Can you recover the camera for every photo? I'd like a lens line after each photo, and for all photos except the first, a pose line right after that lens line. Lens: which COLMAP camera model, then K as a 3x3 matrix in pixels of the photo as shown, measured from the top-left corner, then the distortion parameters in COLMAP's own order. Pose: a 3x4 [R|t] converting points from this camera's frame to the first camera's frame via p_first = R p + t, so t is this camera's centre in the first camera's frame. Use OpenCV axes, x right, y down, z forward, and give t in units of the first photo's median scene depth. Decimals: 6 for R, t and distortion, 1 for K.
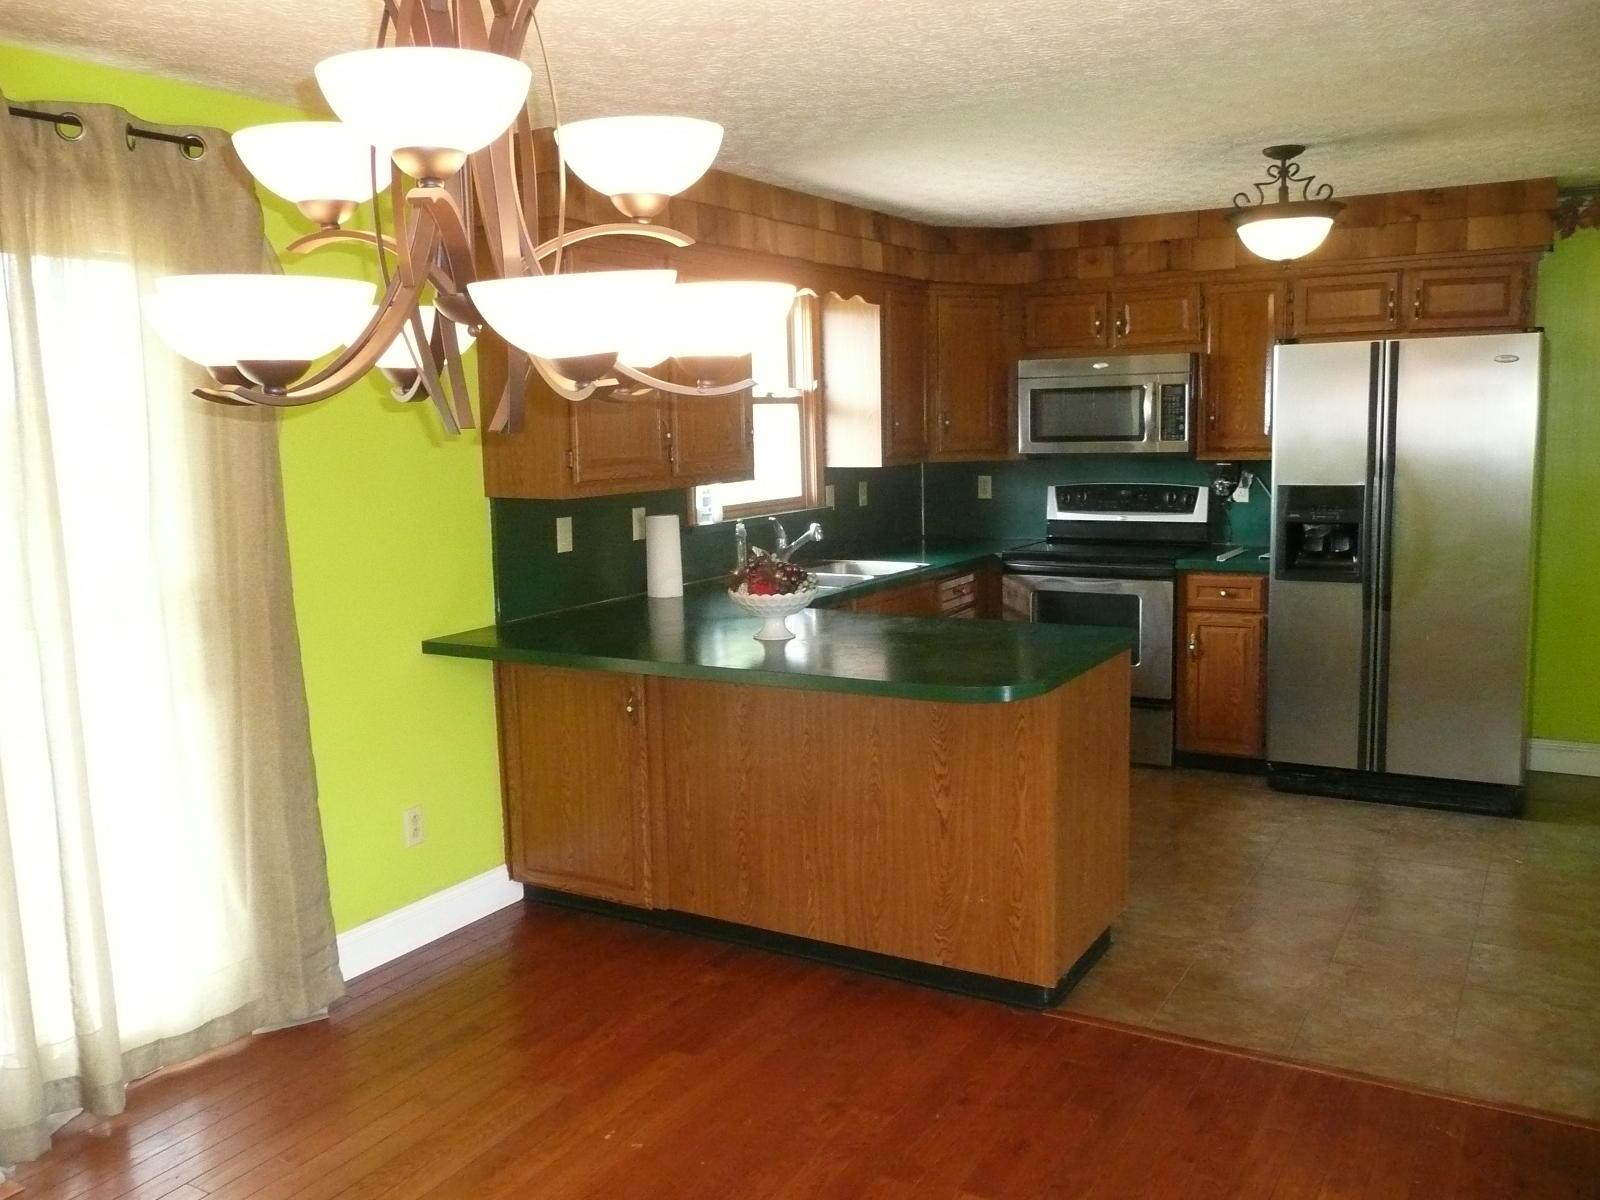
lens RADIAL K [[1345.1, 0, 785.3], [0, 1345.1, 594.8], [0, 0, 1]] dist [-0.027768, 0.027038]
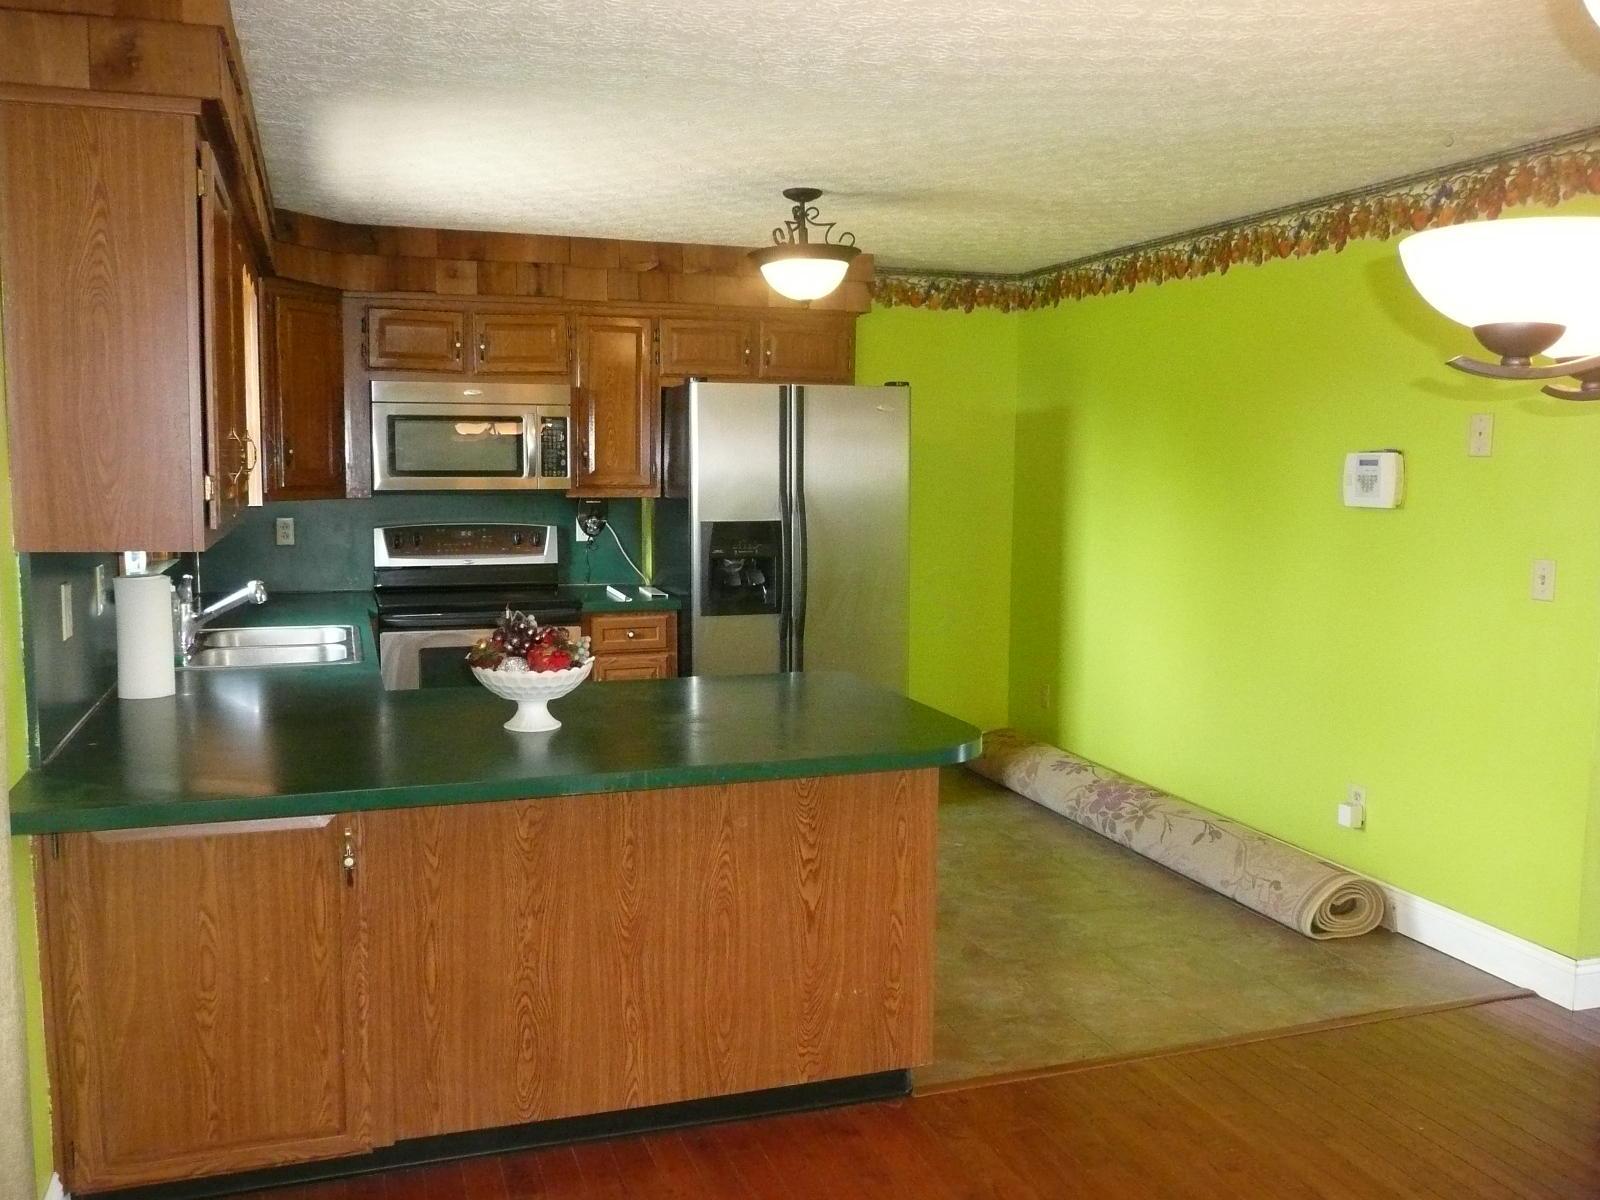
lens RADIAL K [[1345.1, 0, 785.3], [0, 1345.1, 594.8], [0, 0, 1]] dist [-0.027768, 0.027038]
pose [[0.651860, -0.050976, 0.756624, -0.360202], [0.076788, 0.997047, 0.001019, -0.023834], [-0.754442, 0.057436, 0.653849, 0.301901]]
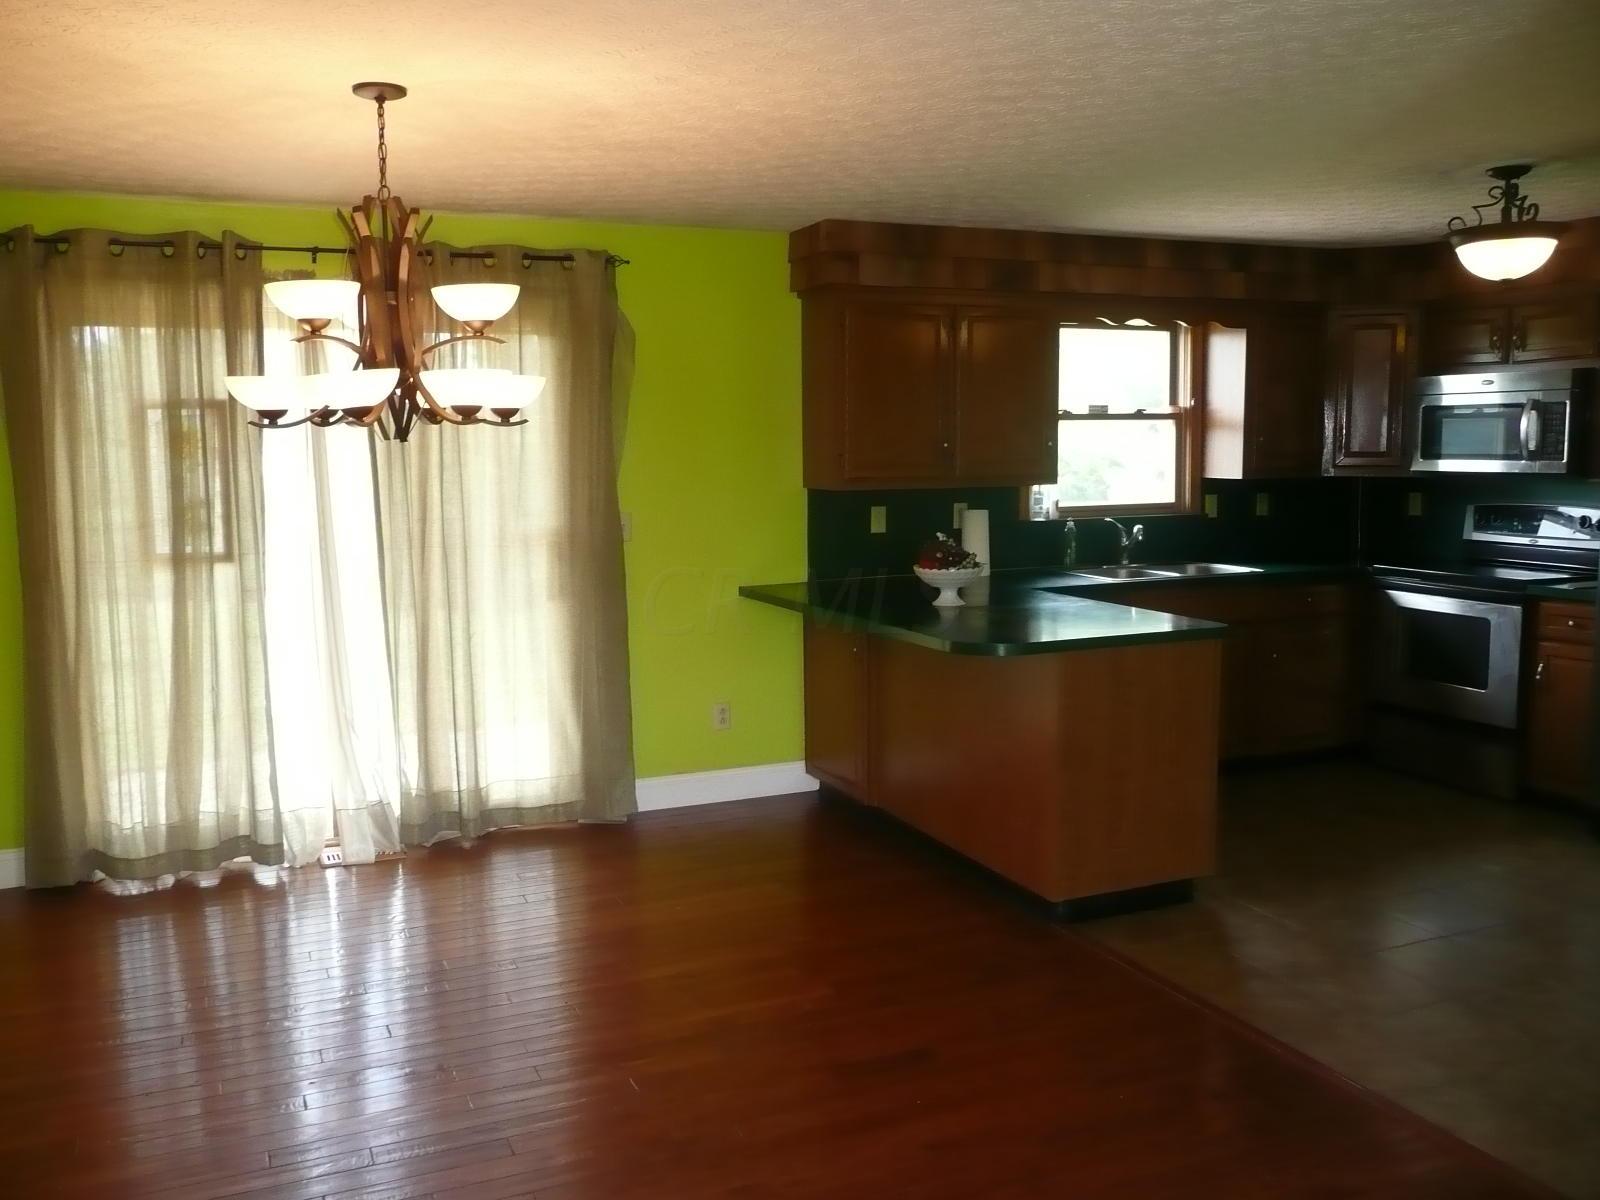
lens RADIAL K [[1345.1, 0, 785.3], [0, 1345.1, 594.8], [0, 0, 1]] dist [-0.027768, 0.027038]
pose [[0.811464, 0.081967, -0.578626, 0.453962], [-0.084900, 0.996145, 0.022048, 0.005738], [0.578203, 0.031234, 0.815295, -0.096084]]
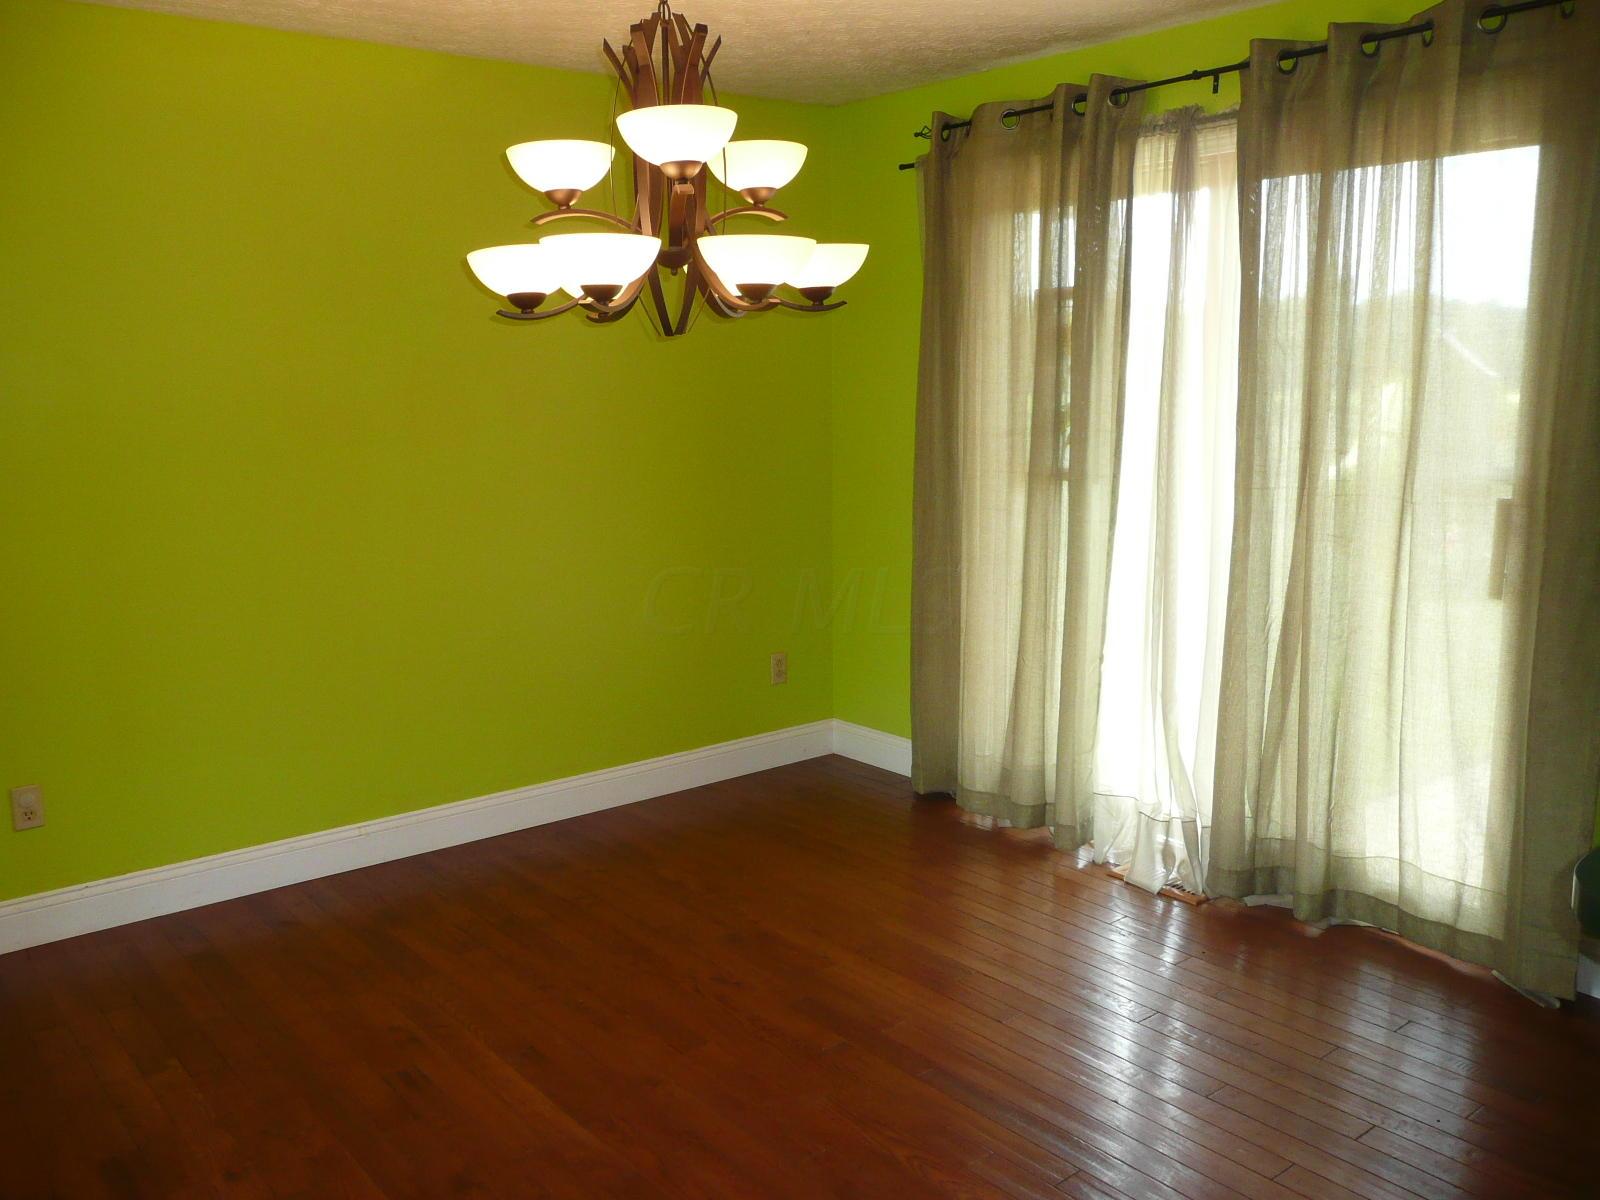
lens RADIAL K [[1345.1, 0, 785.3], [0, 1345.1, 594.8], [0, 0, 1]] dist [-0.027768, 0.027038]
pose [[-0.356804, 0.183394, -0.916001, 0.389745], [-0.099290, 0.967542, 0.232389, -0.064136], [0.928888, 0.173868, -0.327013, 0.530606]]
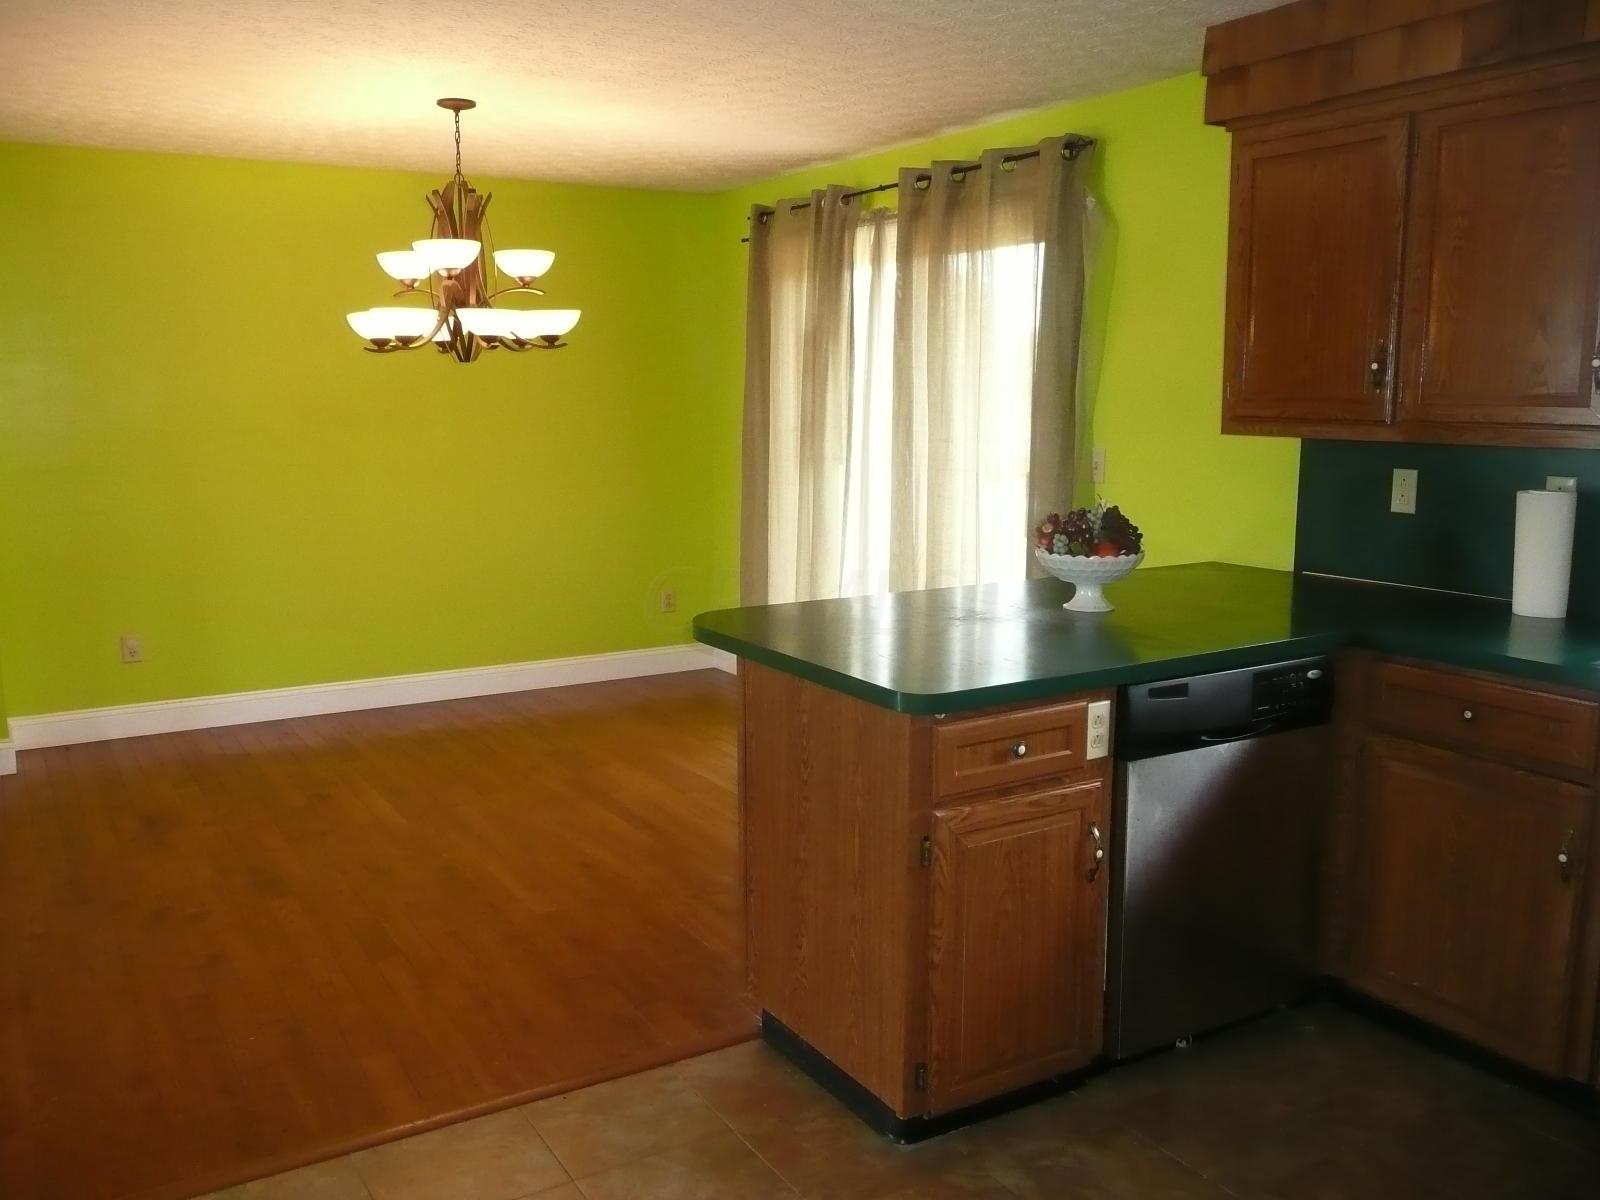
lens RADIAL K [[1345.1, 0, 785.3], [0, 1345.1, 594.8], [0, 0, 1]] dist [-0.027768, 0.027038]
pose [[-0.475399, 0.160312, -0.865041, 0.606615], [-0.100668, 0.966887, 0.234510, -0.115940], [0.873992, 0.198568, -0.443519, 0.906367]]
